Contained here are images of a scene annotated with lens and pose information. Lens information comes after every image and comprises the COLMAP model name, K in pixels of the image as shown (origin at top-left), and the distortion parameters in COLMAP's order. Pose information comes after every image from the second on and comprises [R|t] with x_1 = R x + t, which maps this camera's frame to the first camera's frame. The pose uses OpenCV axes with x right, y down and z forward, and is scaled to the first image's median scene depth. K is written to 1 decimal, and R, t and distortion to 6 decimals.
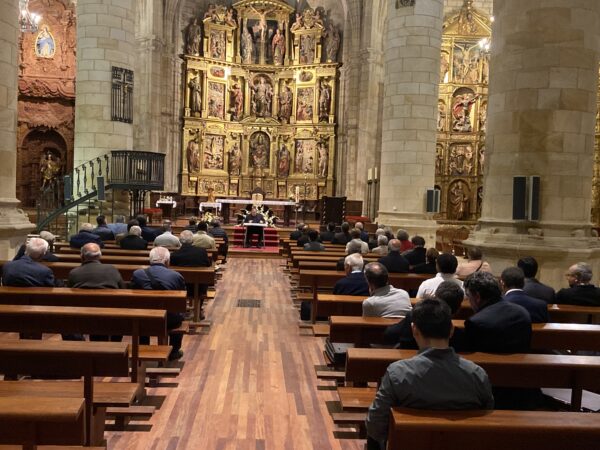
lens RADIAL K [[634.1, 0, 291.7], [0, 634.1, 221.2], [0, 0, 1]] dist [0.106443, 0.000000]
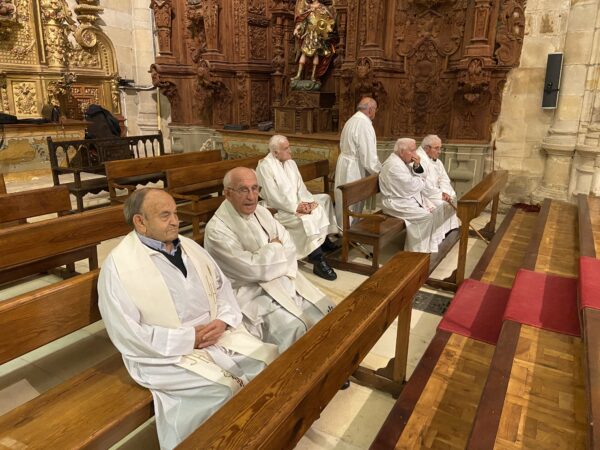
lens RADIAL K [[453.9, 0, 297.2], [0, 453.9, 220.6], [0, 0, 1]] dist [0.118947, -0.145815]
pose [[0.833366, 0.127042, -0.537923, -0.188661], [-0.007492, 0.975733, 0.218834, -0.023857], [0.552671, -0.178339, 0.814095, 0.643380]]
